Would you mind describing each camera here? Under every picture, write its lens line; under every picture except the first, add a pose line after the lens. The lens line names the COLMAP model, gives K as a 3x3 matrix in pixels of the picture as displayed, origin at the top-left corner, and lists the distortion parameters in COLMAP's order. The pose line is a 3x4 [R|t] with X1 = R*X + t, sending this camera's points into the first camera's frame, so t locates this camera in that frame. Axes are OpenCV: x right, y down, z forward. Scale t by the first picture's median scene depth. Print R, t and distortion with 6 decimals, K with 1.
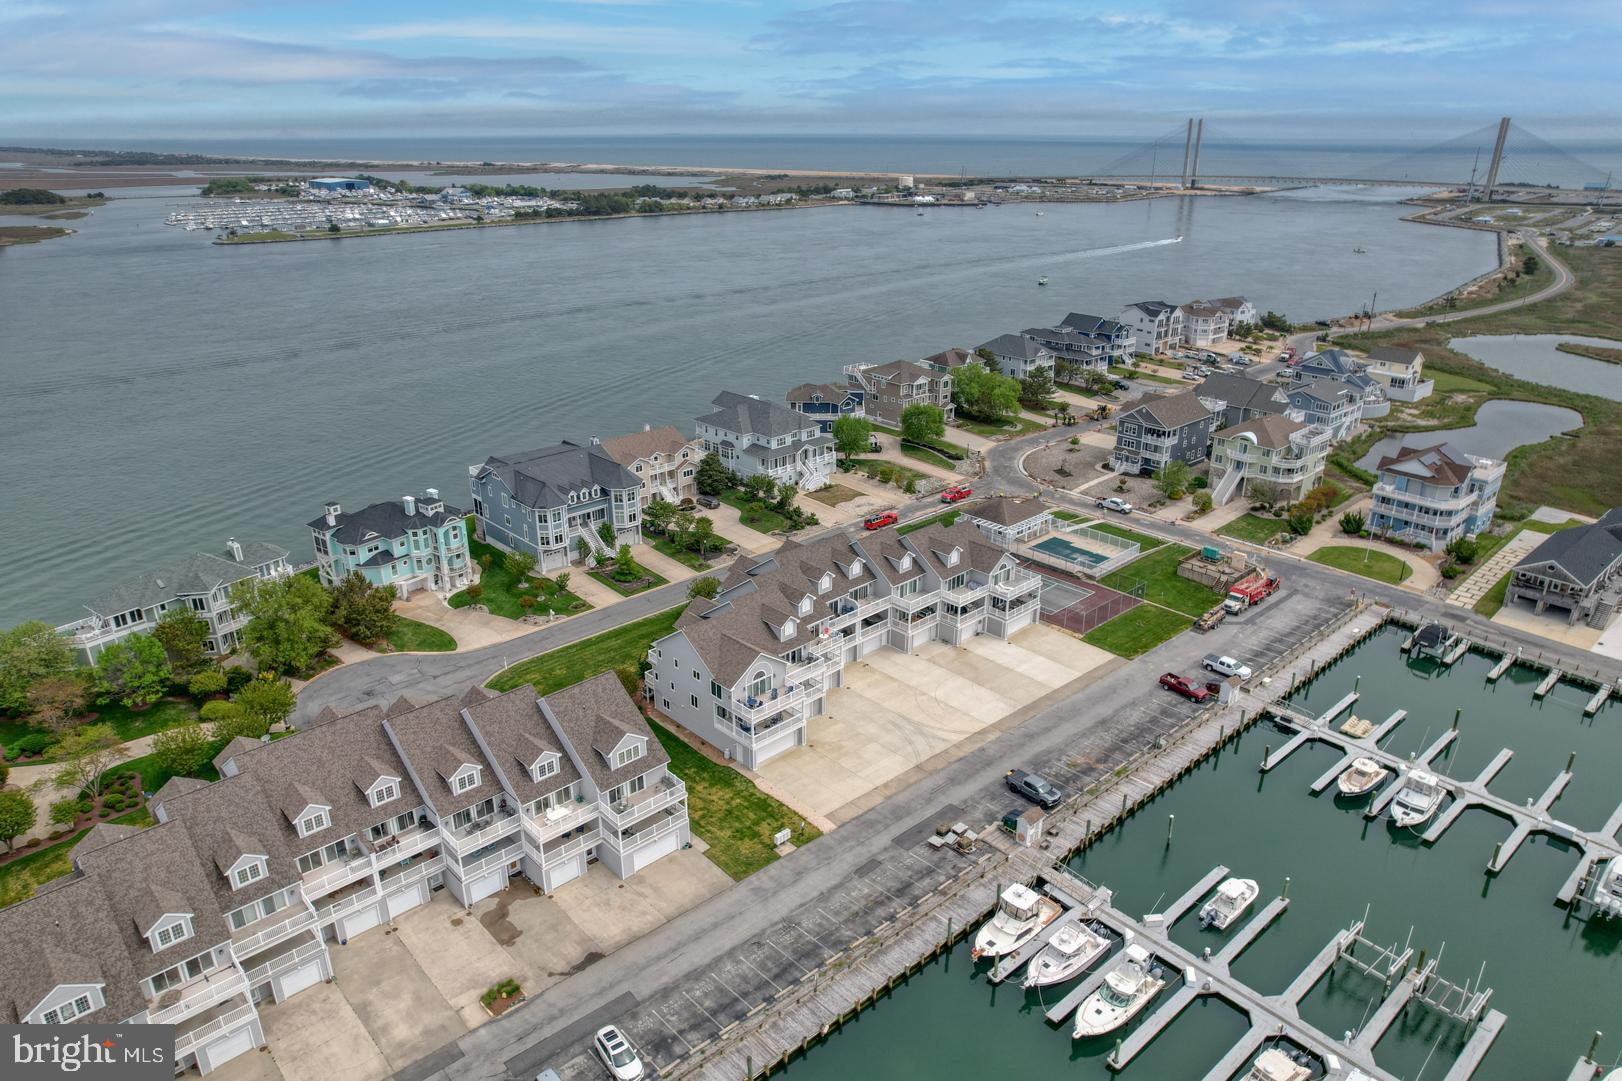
lens RADIAL K [[1050.7, 0, 810.2], [0, 1050.7, 540.5], [0, 0, 1]] dist [-0.079574, 0.069727]
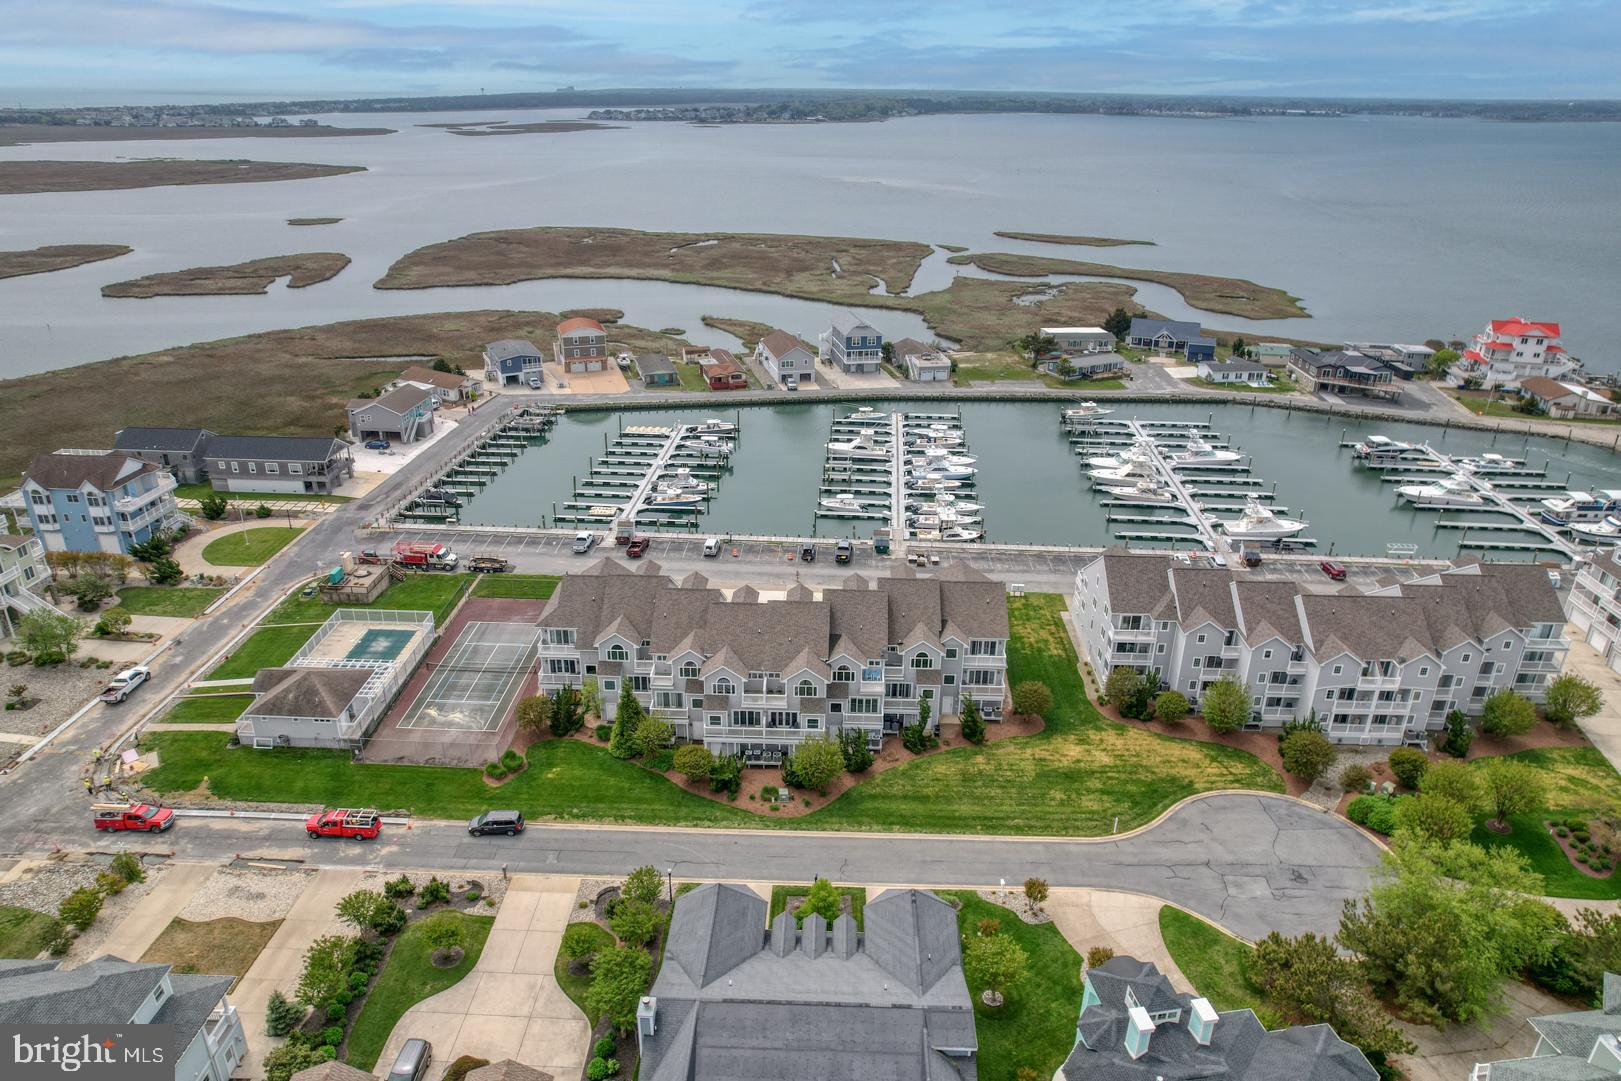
lens RADIAL K [[1056.0, 0, 810.5], [0, 1056.0, 540.5], [0, 0, 1]] dist [-0.074465, 0.061877]
pose [[-0.702396, -0.292095, 0.649092, -0.455630], [0.252745, 0.750143, 0.611069, -0.442543], [-0.665402, 0.593267, -0.453072, 1.097740]]
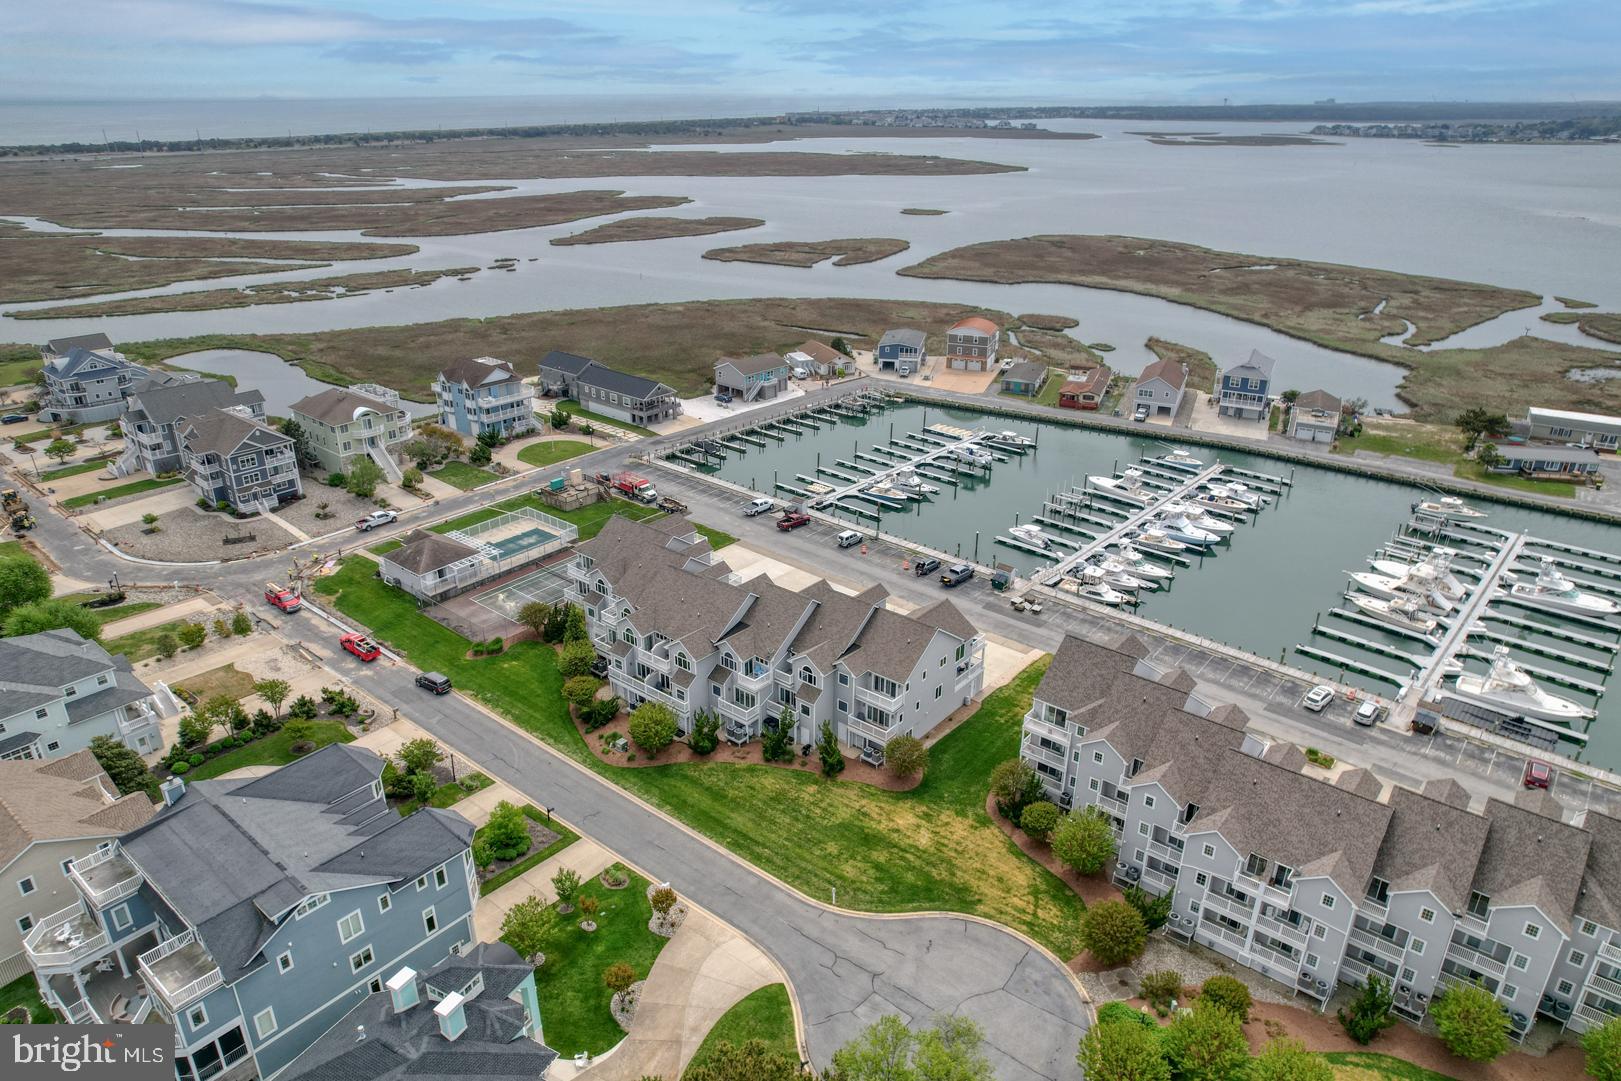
lens RADIAL K [[1050.1, 0, 809.7], [0, 1050.1, 540.5], [0, 0, 1]] dist [-0.079574, 0.069727]
pose [[-0.127005, -0.397439, 0.908797, -0.656901], [0.361429, 0.834684, 0.415538, -0.293475], [-0.923709, 0.381241, 0.037637, 0.724479]]
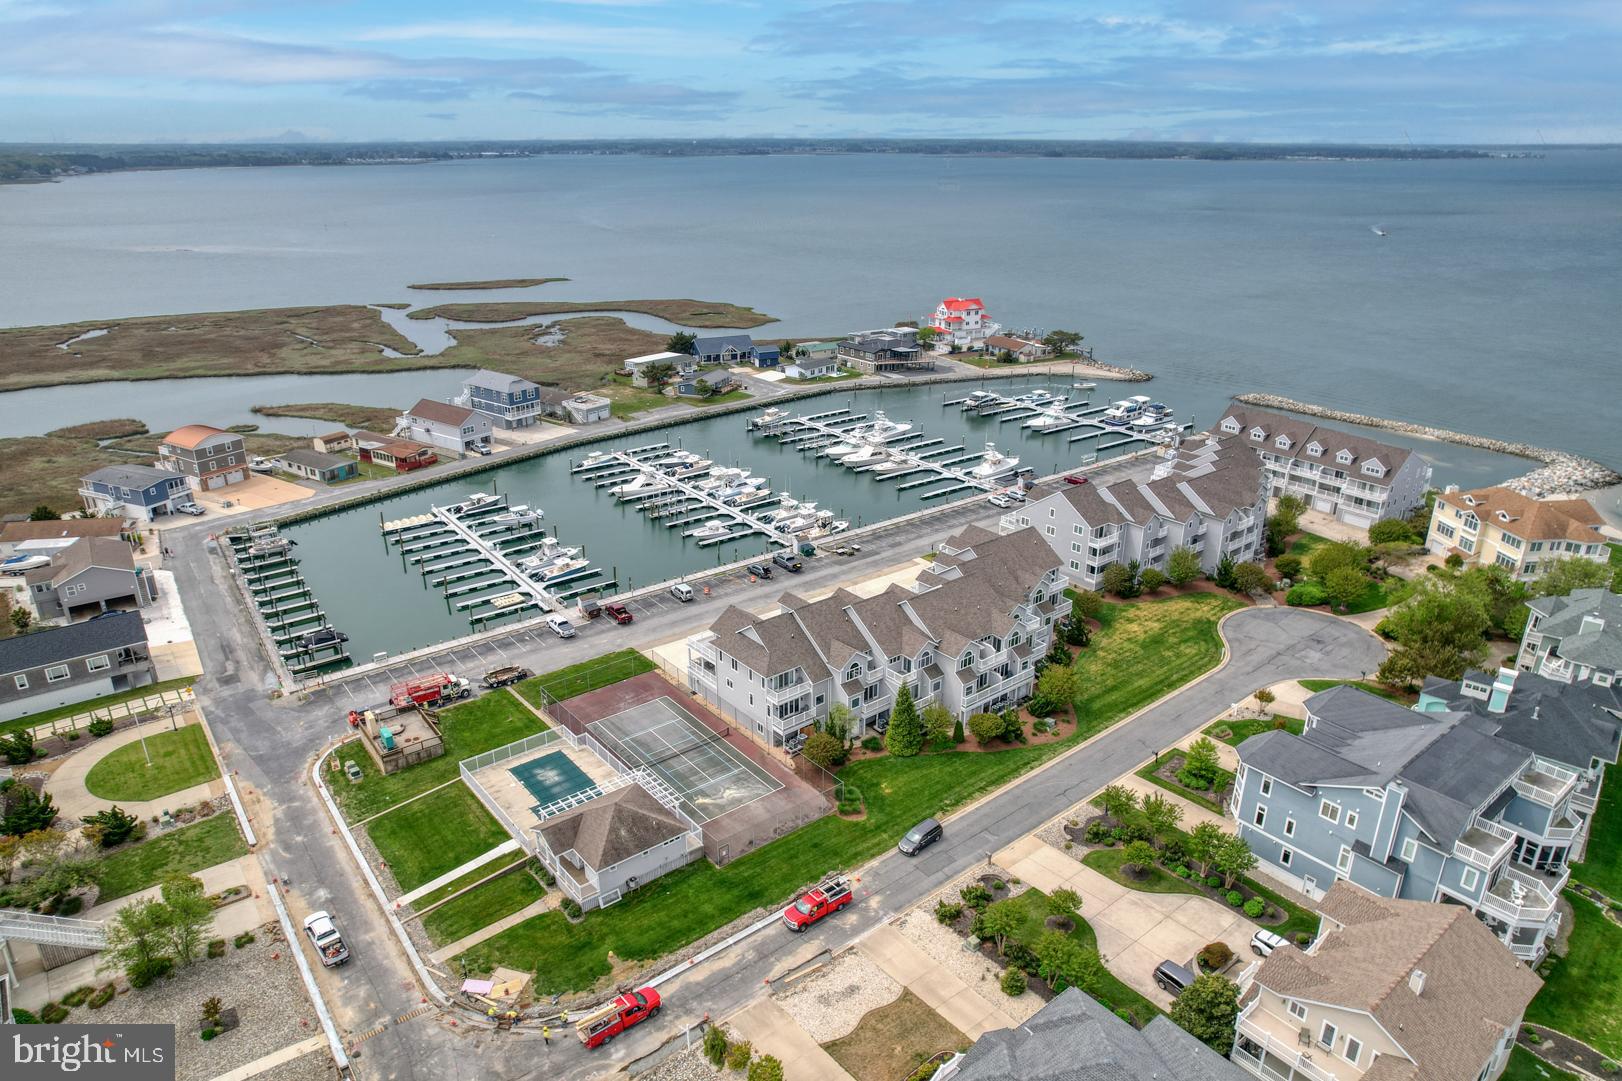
lens RADIAL K [[1040.9, 0, 808.8], [0, 1040.9, 544.3], [0, 0, 1]] dist [-0.079906, 0.068576]
pose [[-0.996950, -0.031407, 0.071449, 0.045788], [0.026093, 0.728662, 0.684376, -0.558435], [-0.073557, 0.684153, -0.725620, 1.381596]]
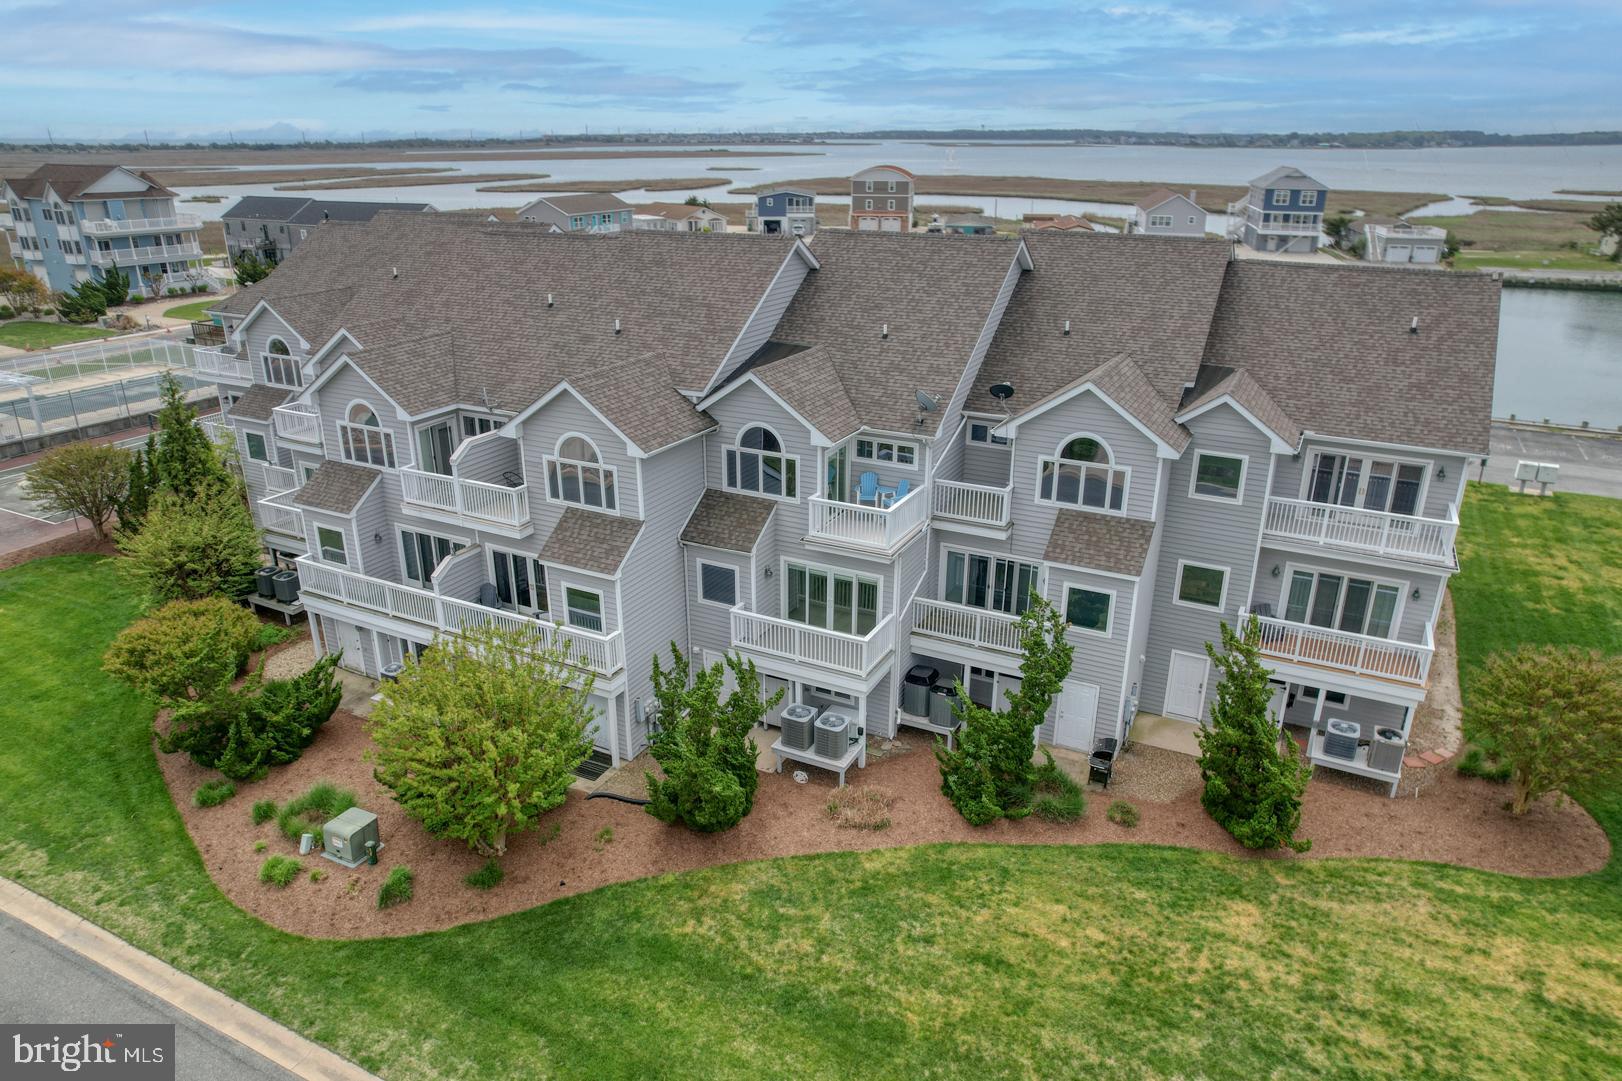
lens RADIAL K [[1062.4, 0, 811.0], [0, 1062.4, 540.5], [0, 0, 1]] dist [-0.097977, 0.093874]
pose [[-0.332079, -0.344347, 0.878151, -0.225765], [0.346781, 0.821213, 0.453158, -0.030384], [-0.877192, 0.455010, -0.153295, 0.855552]]
